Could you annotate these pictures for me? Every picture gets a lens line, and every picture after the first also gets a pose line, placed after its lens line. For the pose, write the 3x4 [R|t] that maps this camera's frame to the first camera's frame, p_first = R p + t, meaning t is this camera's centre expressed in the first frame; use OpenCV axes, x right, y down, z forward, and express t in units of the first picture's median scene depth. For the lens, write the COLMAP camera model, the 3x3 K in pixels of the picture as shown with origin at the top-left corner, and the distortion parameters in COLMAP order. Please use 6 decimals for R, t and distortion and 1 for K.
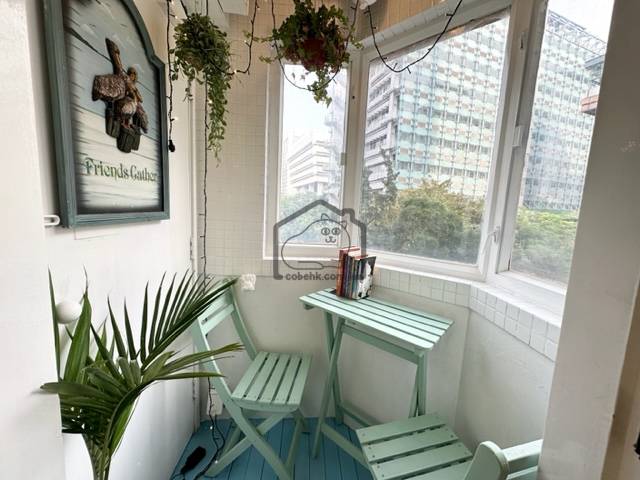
lens RADIAL K [[255.1, 0, 319.0], [0, 255.1, 241.0], [0, 0, 1]] dist [0.001447, 0.000031]
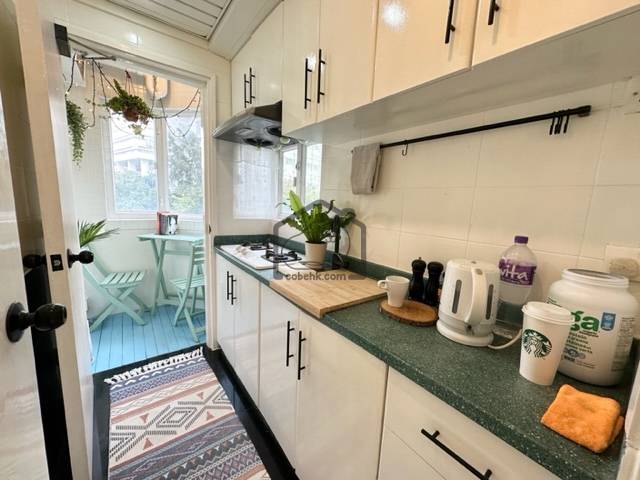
lens RADIAL K [[255.1, 0, 321.2], [0, 255.1, 241.7], [0, 0, 1]] dist [0.001447, 0.000031]
pose [[0.829263, -0.087920, 0.551900, 0.020382], [0.053790, 0.995519, 0.077768, 0.176601], [-0.556264, -0.034804, 0.830276, -1.422070]]
